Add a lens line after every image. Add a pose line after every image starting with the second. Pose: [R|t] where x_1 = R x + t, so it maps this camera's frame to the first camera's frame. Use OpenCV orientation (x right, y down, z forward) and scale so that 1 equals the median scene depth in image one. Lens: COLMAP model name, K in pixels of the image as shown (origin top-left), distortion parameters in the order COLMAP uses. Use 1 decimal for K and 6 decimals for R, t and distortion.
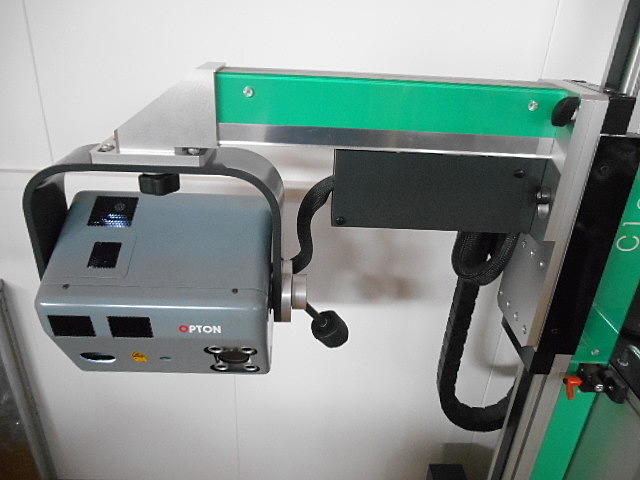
lens RADIAL K [[505.4, 0, 320.0], [0, 505.4, 240.0], [0, 0, 1]] dist [-0.027758, -0.000352]
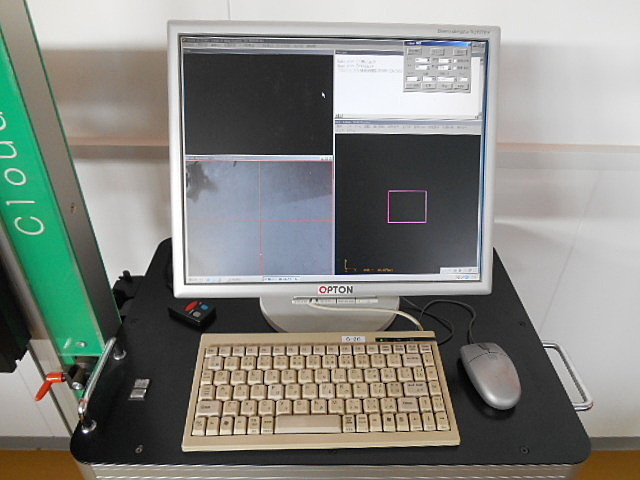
lens RADIAL K [[505.4, 0, 320.0], [0, 505.4, 240.0], [0, 0, 1]] dist [-0.027758, -0.000352]
pose [[0.999732, -0.020545, -0.010694, 1.128432], [0.022107, 0.984146, 0.175976, -0.105313], [0.006909, -0.176165, 0.984336, 0.214057]]
